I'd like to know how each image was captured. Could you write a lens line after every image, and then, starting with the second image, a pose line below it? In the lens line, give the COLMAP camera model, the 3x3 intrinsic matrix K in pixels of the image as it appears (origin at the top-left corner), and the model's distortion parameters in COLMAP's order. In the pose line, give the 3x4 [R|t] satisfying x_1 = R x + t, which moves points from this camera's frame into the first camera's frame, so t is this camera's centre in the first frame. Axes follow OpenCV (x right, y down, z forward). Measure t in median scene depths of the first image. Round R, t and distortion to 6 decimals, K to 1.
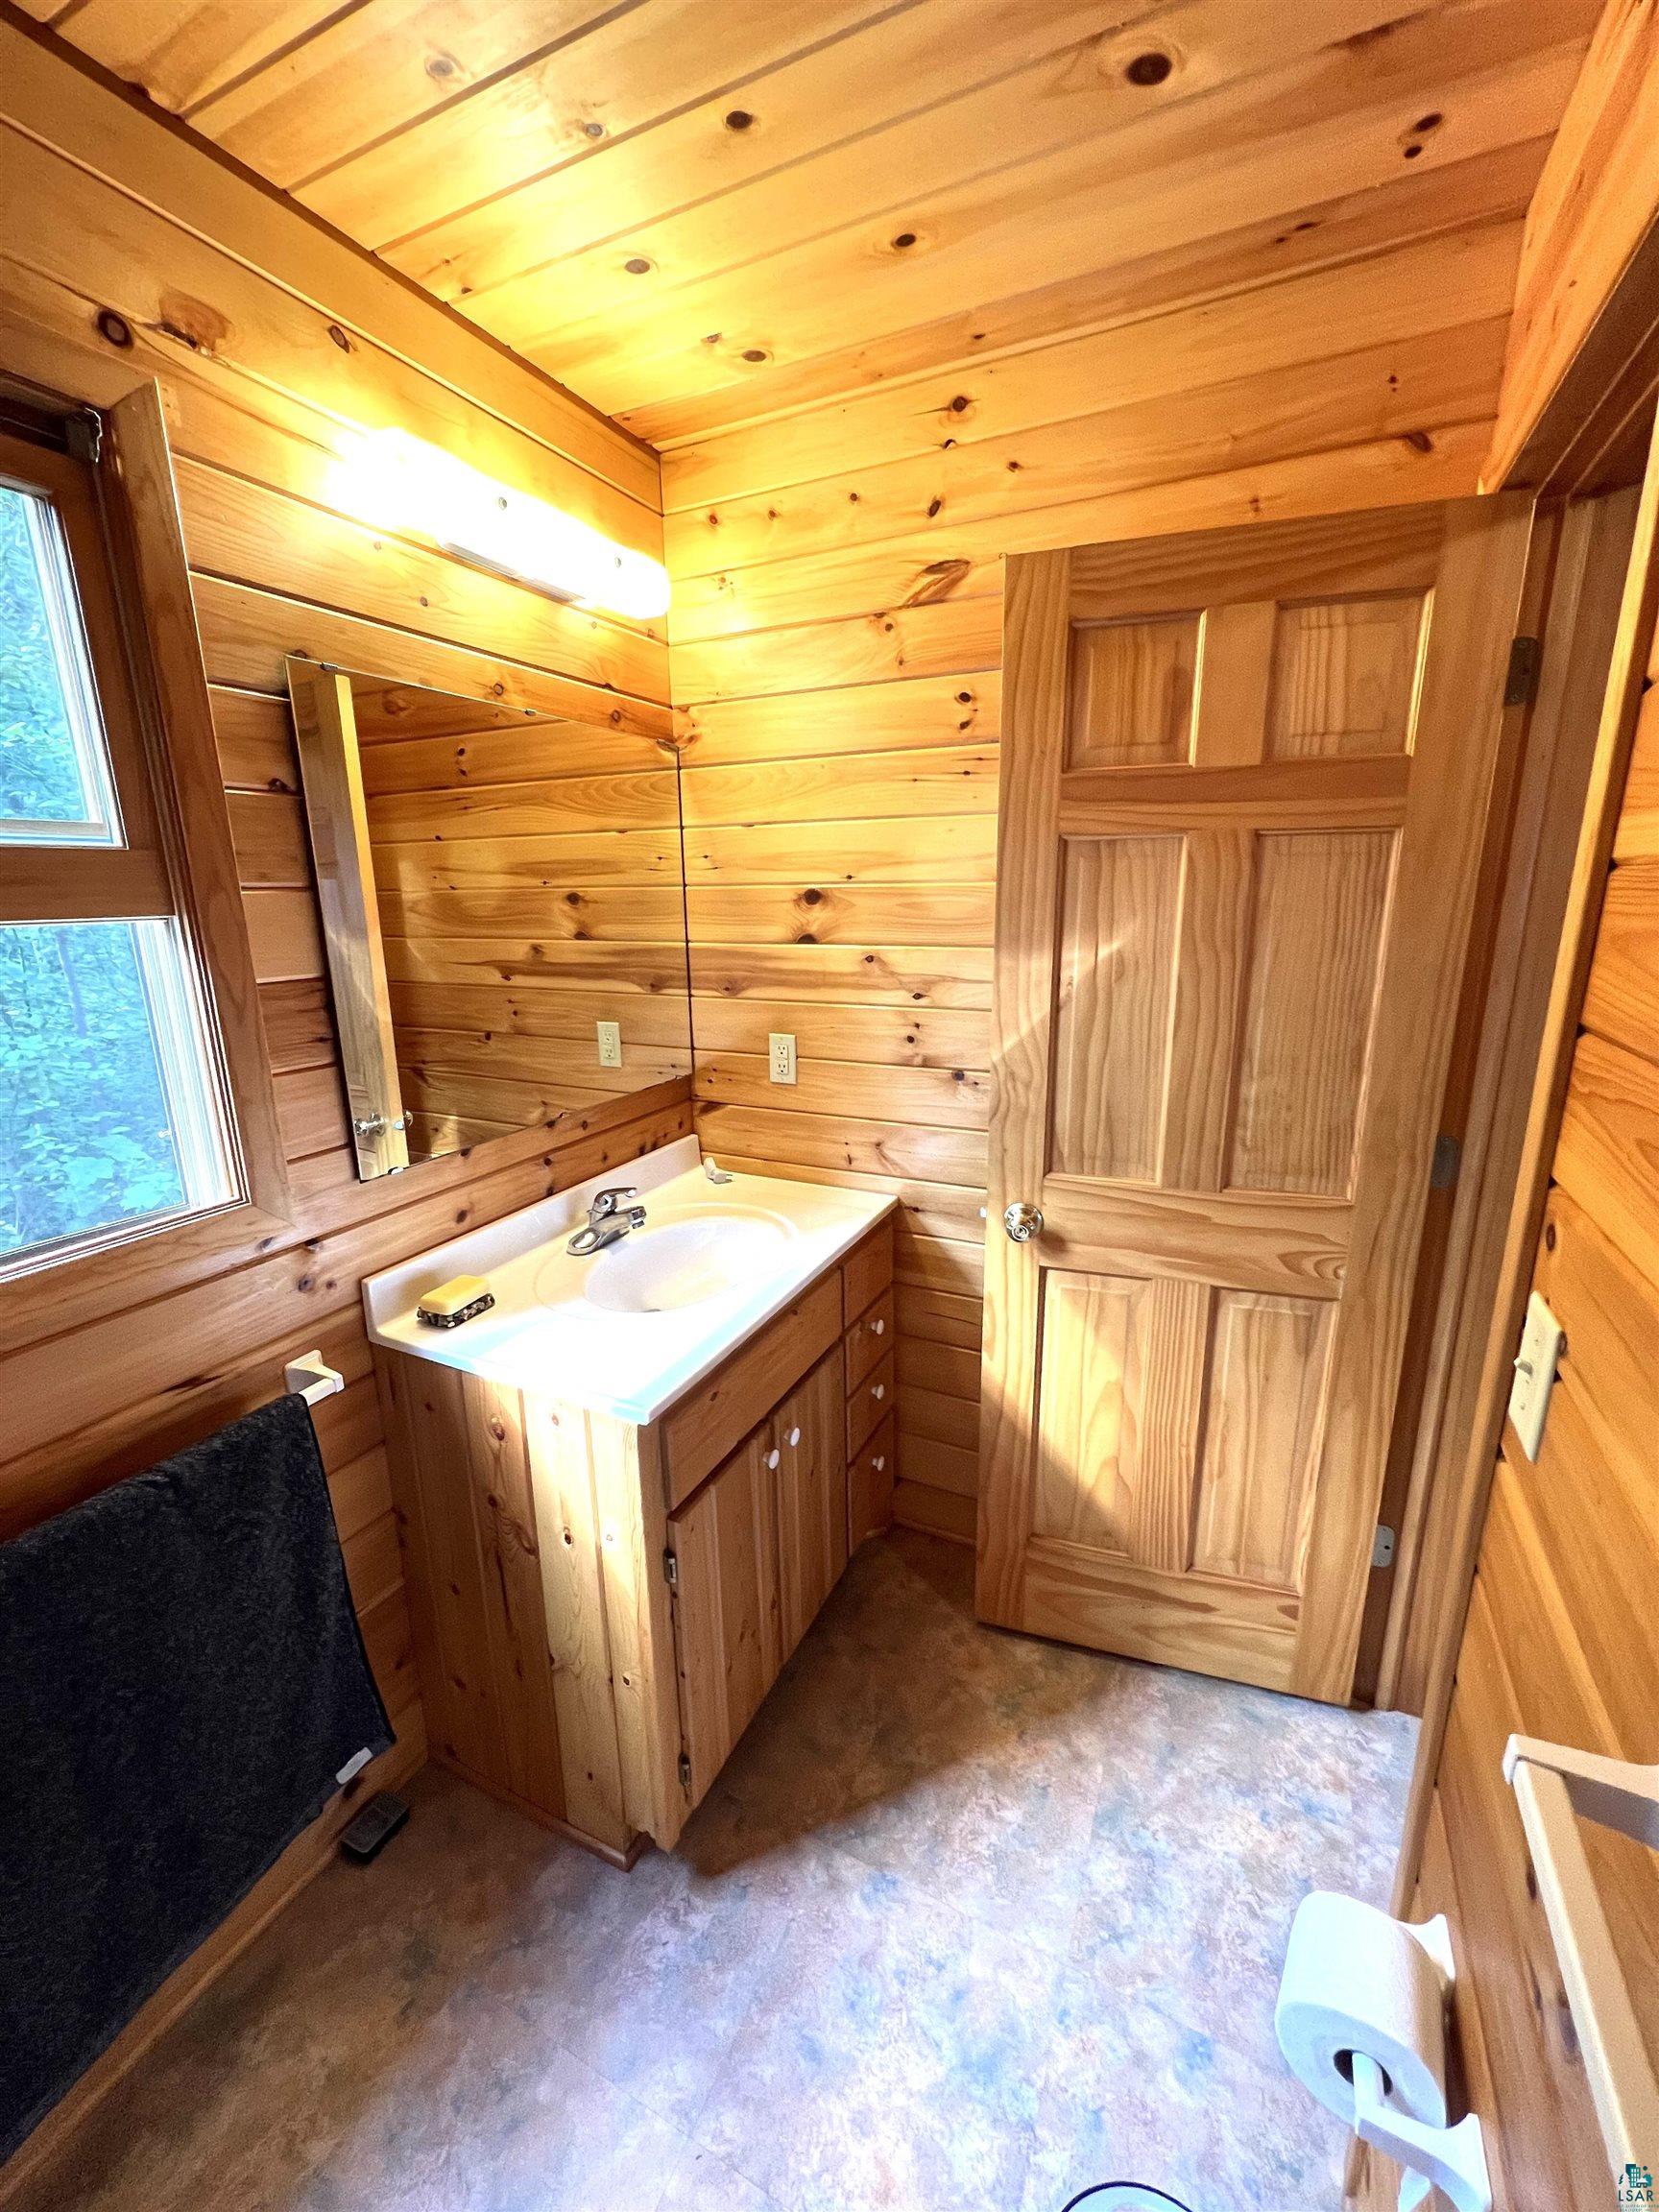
lens RADIAL K [[882.3, 0, 829.1], [0, 882.3, 1100.4], [0, 0, 1]] dist [-0.001334, 0.000139]
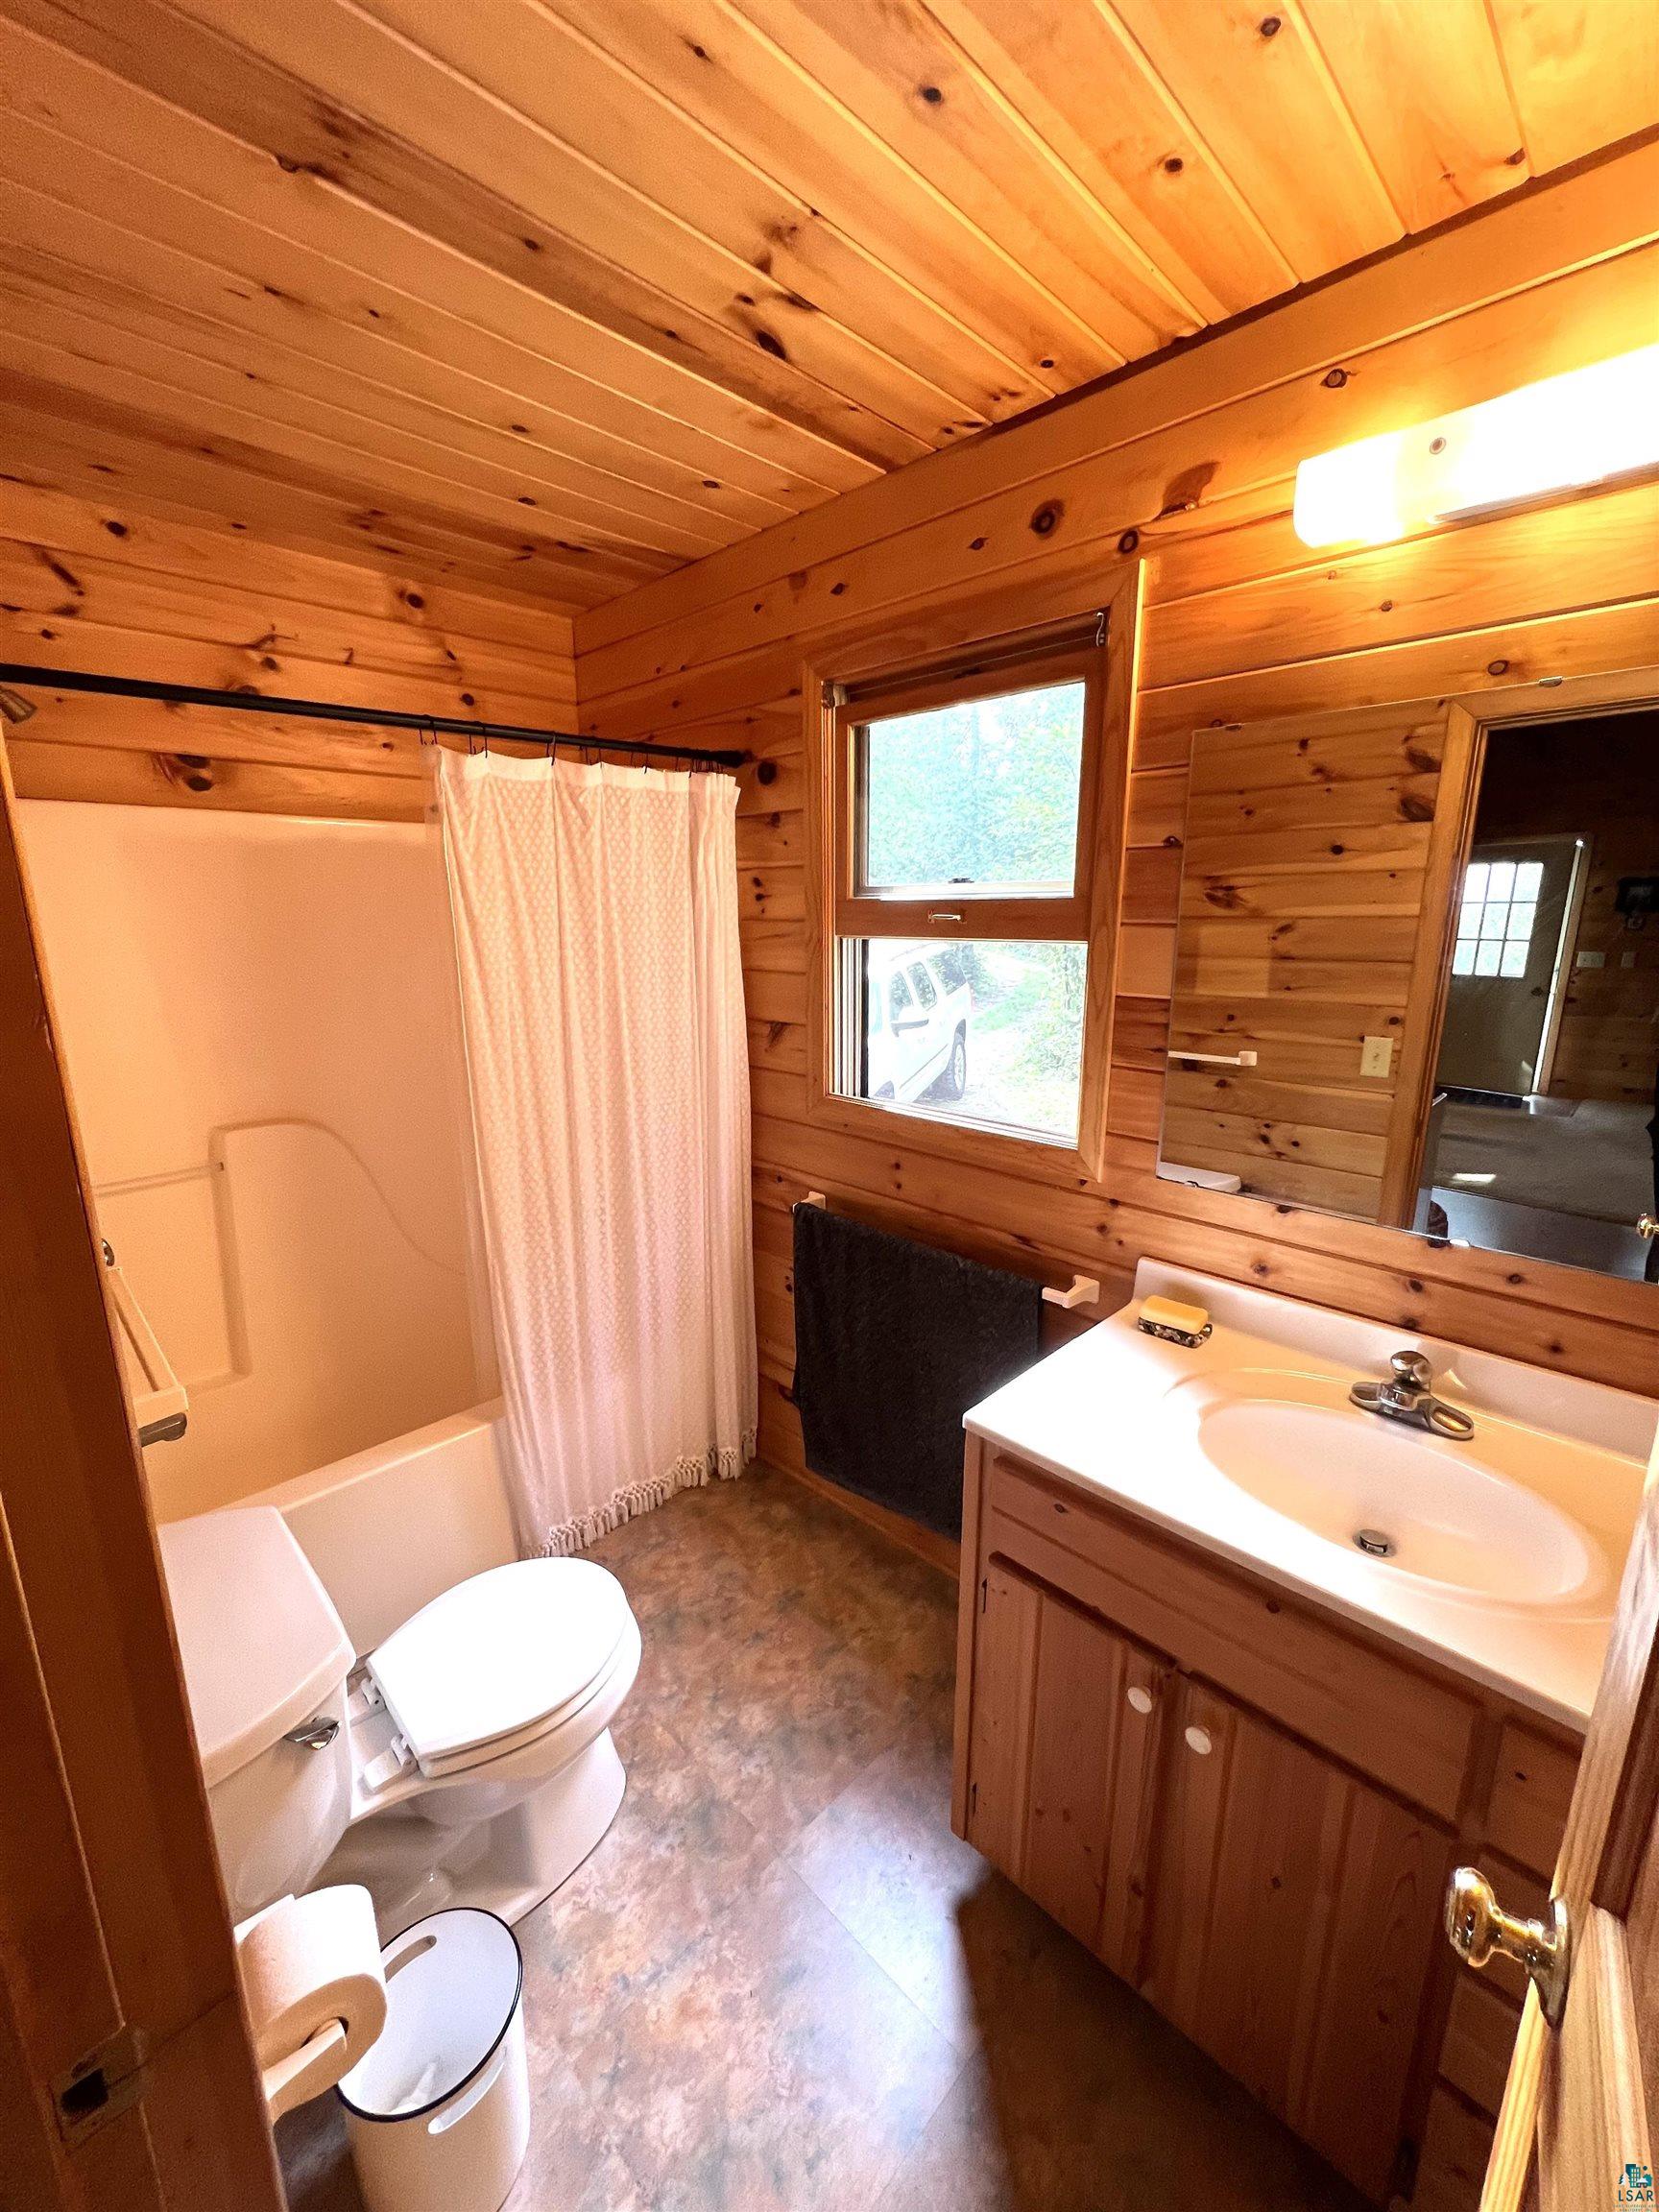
lens RADIAL K [[882.3, 0, 827.7], [0, 882.3, 1105.2], [0, 0, 1]] dist [-0.001334, 0.000139]
pose [[-0.322942, 0.217455, -0.921098, 0.702859], [-0.218334, 0.929876, 0.296076, -0.261394], [0.920890, 0.296722, -0.252818, 0.931509]]
